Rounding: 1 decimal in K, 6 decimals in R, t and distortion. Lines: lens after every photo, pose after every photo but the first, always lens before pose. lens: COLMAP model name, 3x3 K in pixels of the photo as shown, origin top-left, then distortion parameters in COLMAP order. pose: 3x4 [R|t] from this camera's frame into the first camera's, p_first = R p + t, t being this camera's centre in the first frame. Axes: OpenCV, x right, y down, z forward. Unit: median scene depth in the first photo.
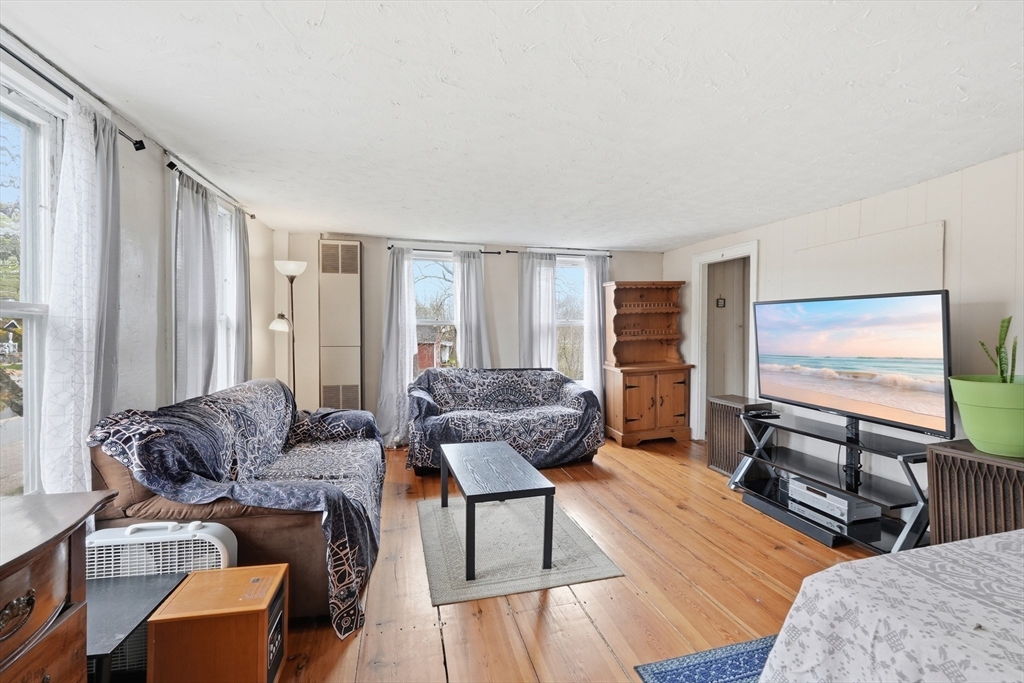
lens RADIAL K [[433.2, 0, 509.6], [0, 433.2, 336.8], [0, 0, 1]] dist [-0.012013, 0.003115]
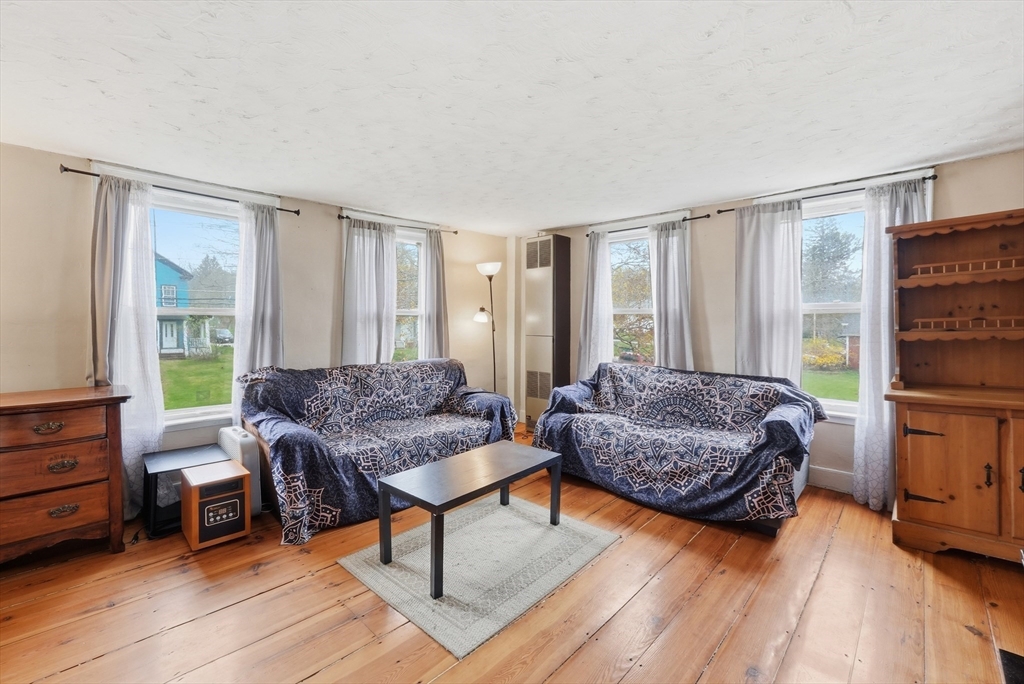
lens RADIAL K [[433.2, 0, 509.7], [0, 433.2, 332.9], [0, 0, 1]] dist [-0.012013, 0.003115]
pose [[0.541748, 0.021560, -0.840264, 0.458981], [-0.010137, 0.999766, 0.019116, -0.004595], [0.840480, -0.001838, 0.541840, 0.343964]]
